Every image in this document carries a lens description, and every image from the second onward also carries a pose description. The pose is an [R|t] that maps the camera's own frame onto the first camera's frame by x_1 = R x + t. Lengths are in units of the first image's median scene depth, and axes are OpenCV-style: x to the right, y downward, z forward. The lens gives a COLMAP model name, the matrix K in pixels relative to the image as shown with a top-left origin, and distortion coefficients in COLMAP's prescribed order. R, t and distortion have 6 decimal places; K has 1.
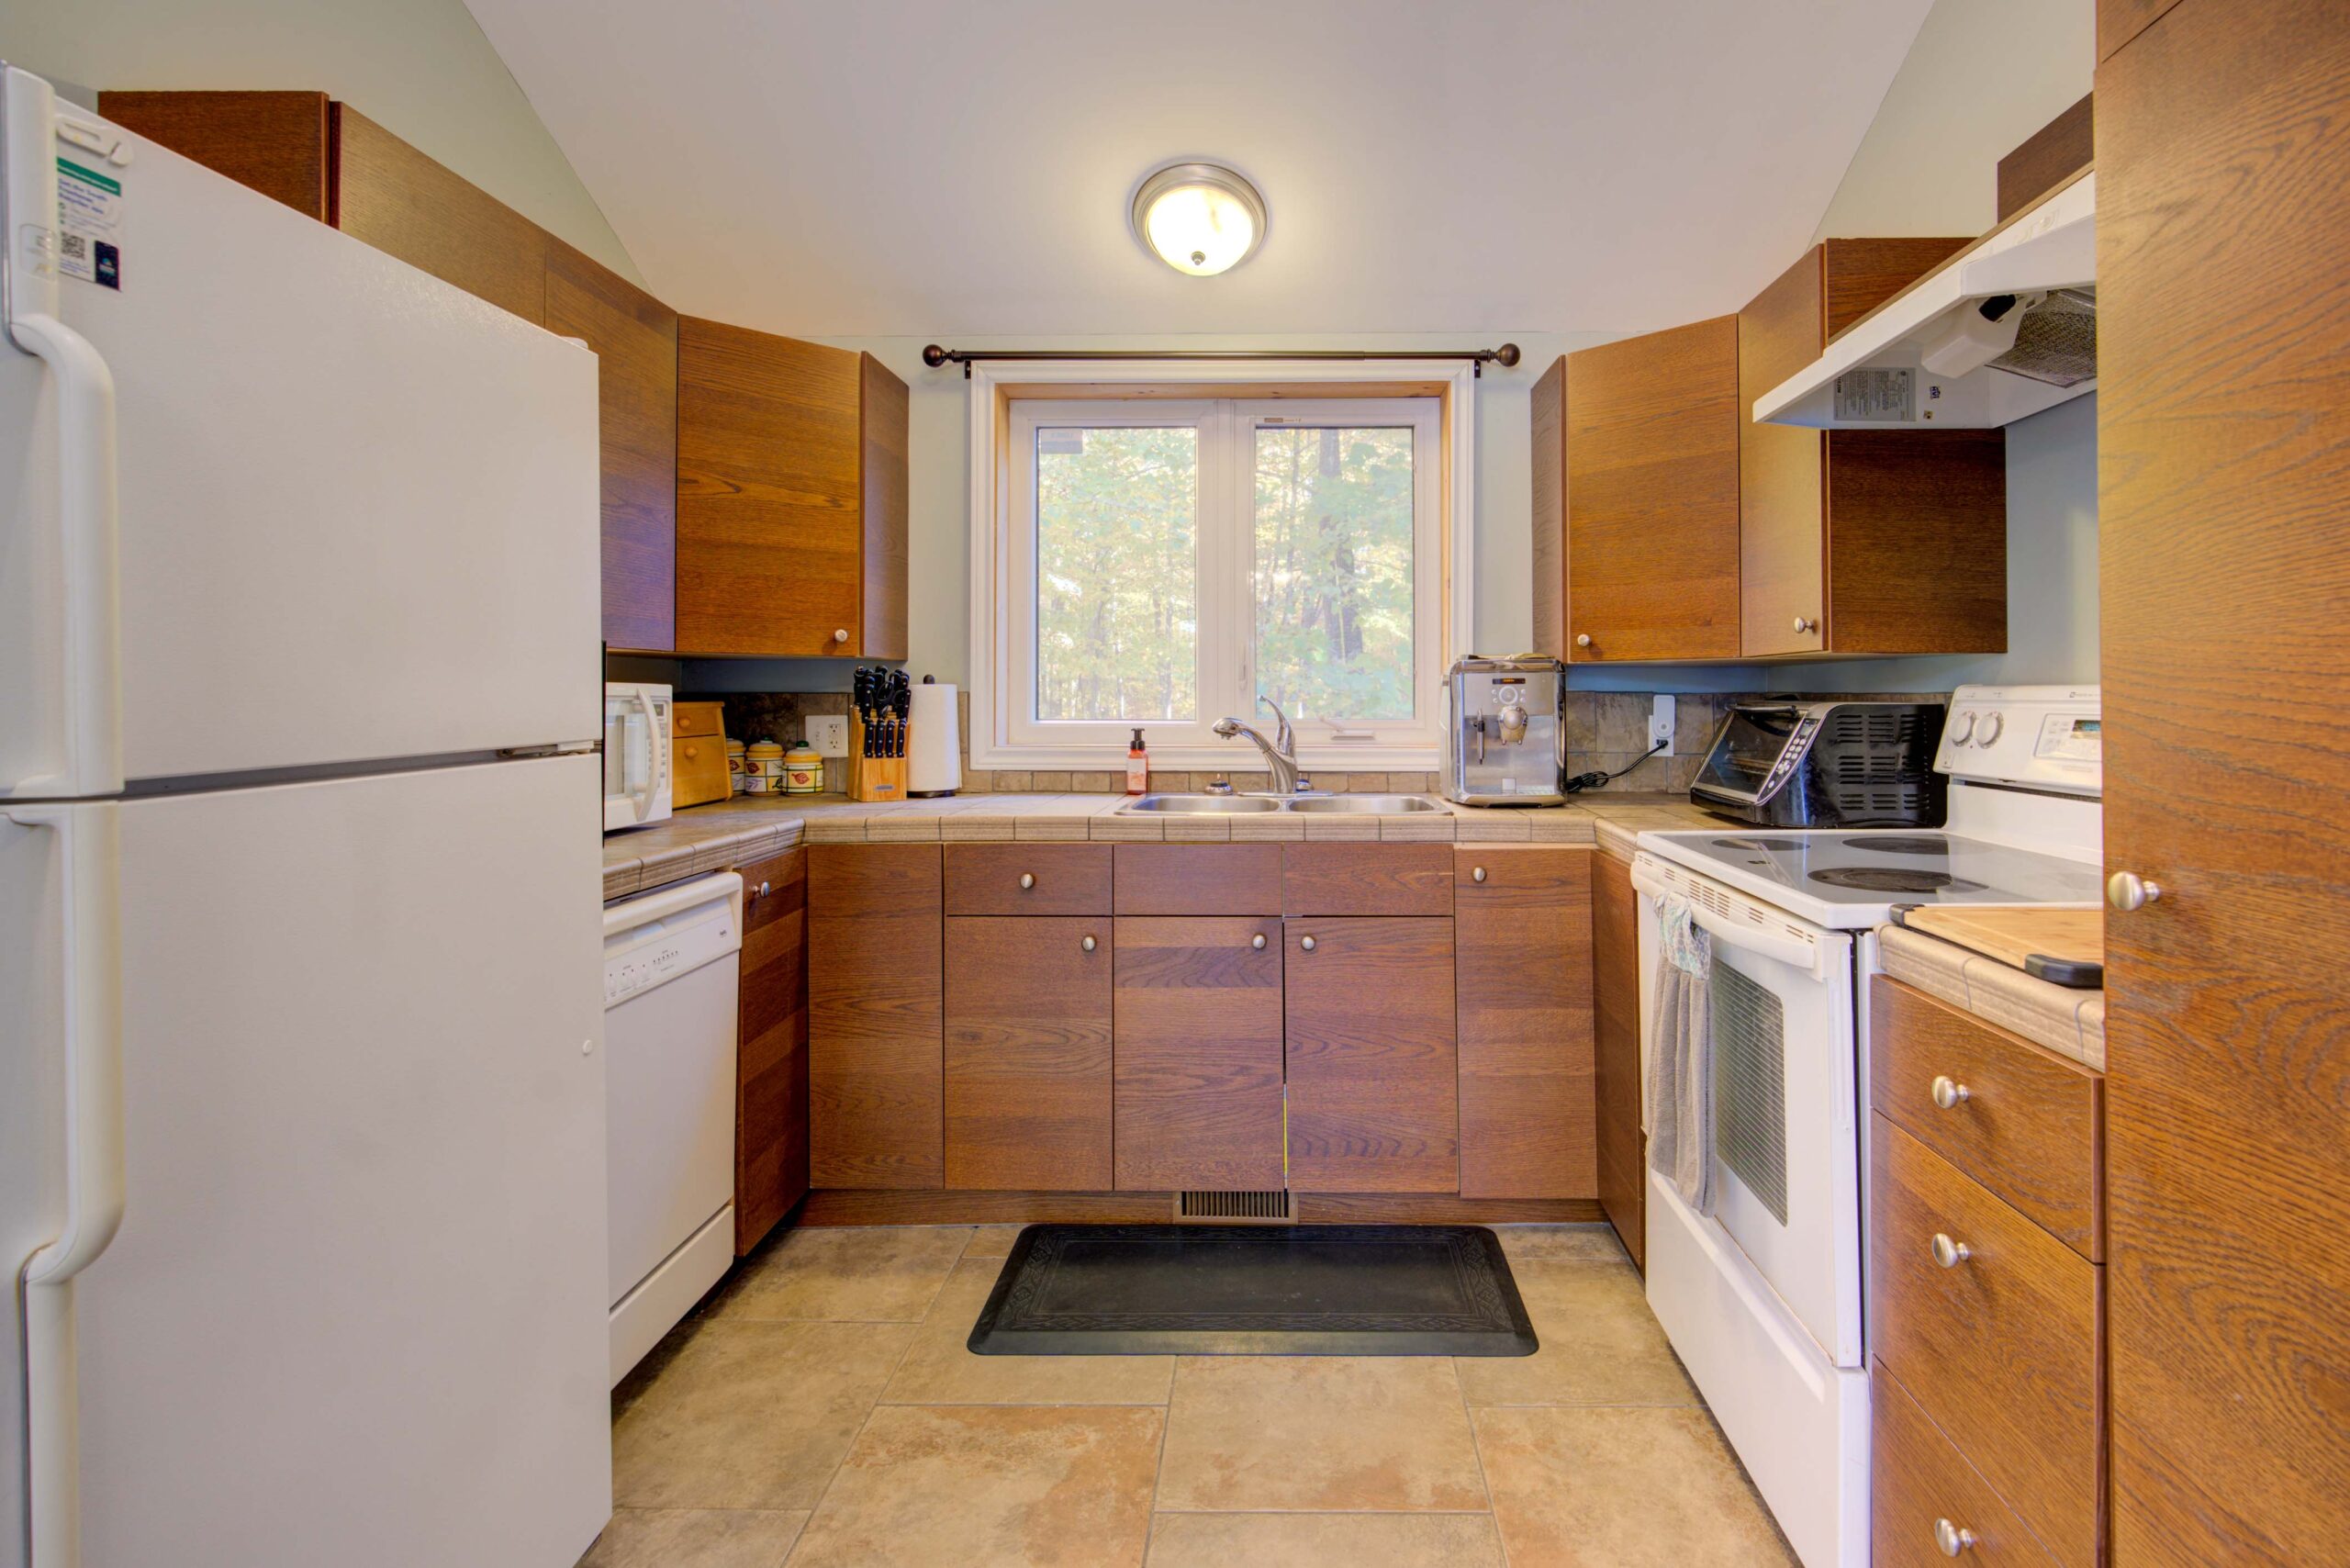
lens RADIAL K [[1137.2, 0, 1262.0], [0, 1137.2, 666.4], [0, 0, 1]] dist [0.000122, -0.000159]
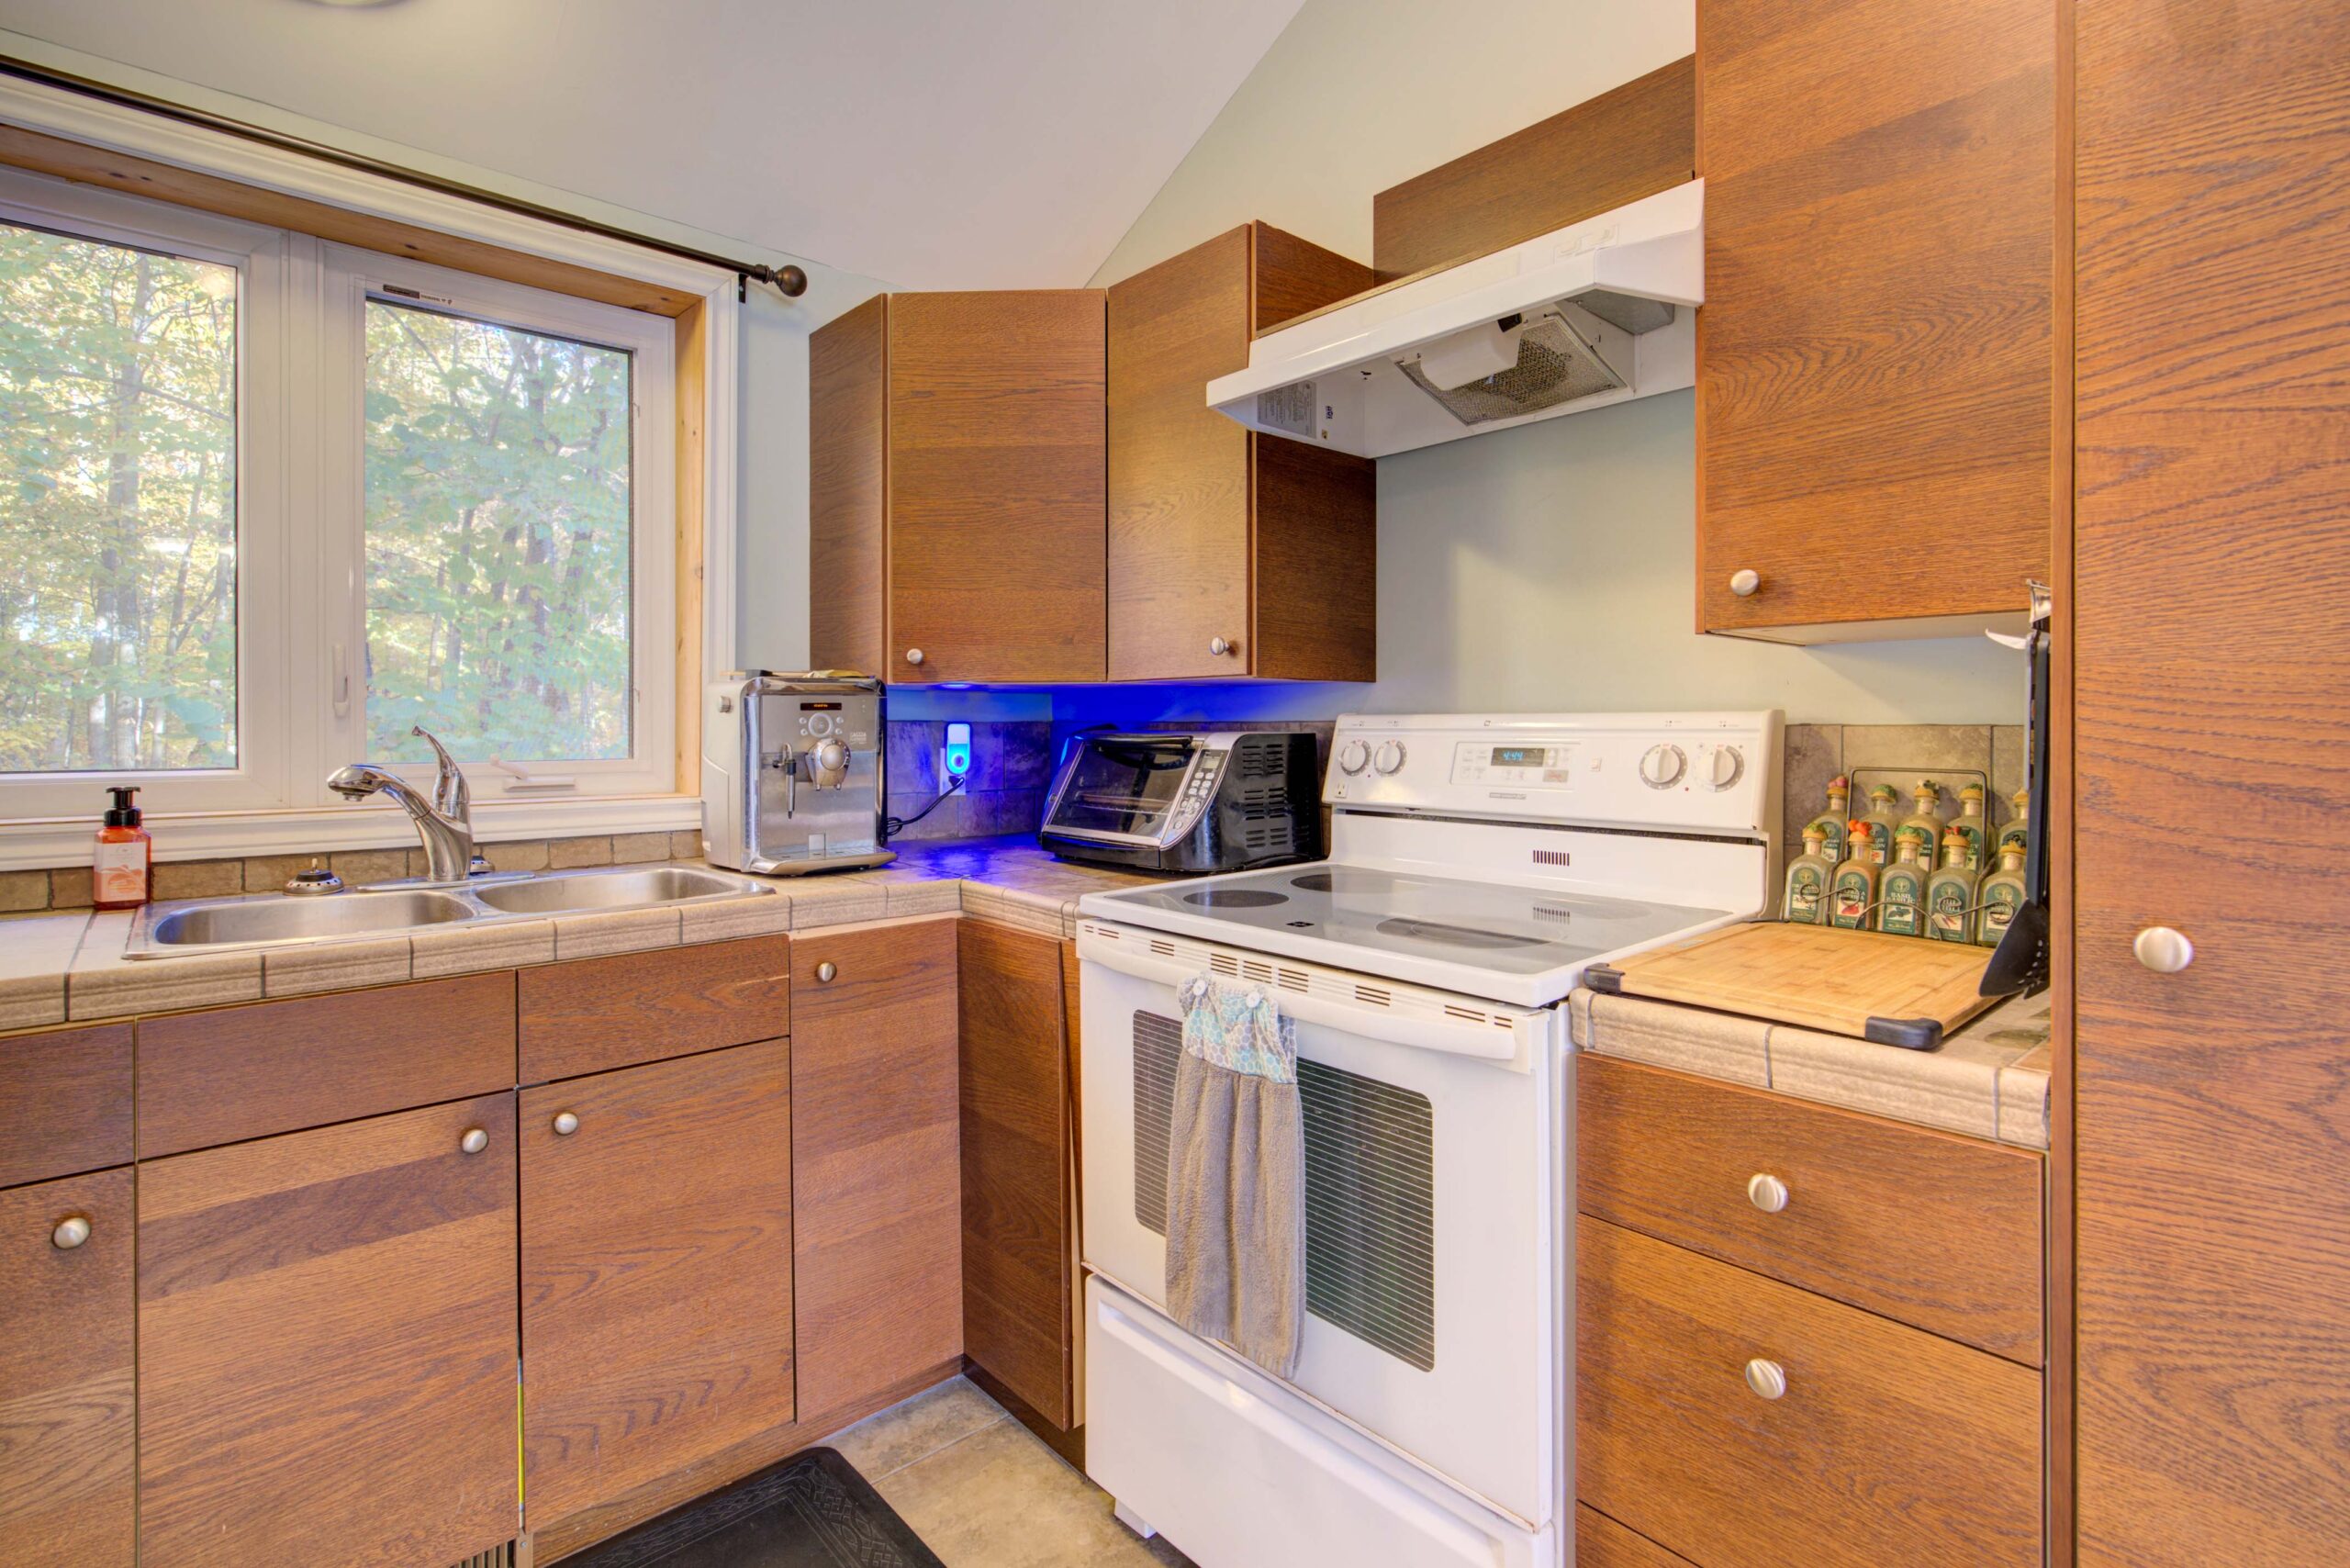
lens RADIAL K [[1128.6, 0, 1177.5], [0, 1128.6, 718.7], [0, 0, 1]] dist [-0.000451, 0.000326]
pose [[0.730201, 0.001600, 0.683230, -0.135586], [-0.015374, 0.999783, 0.014089, 0.007597], [-0.683059, -0.020791, 0.730067, 0.319105]]
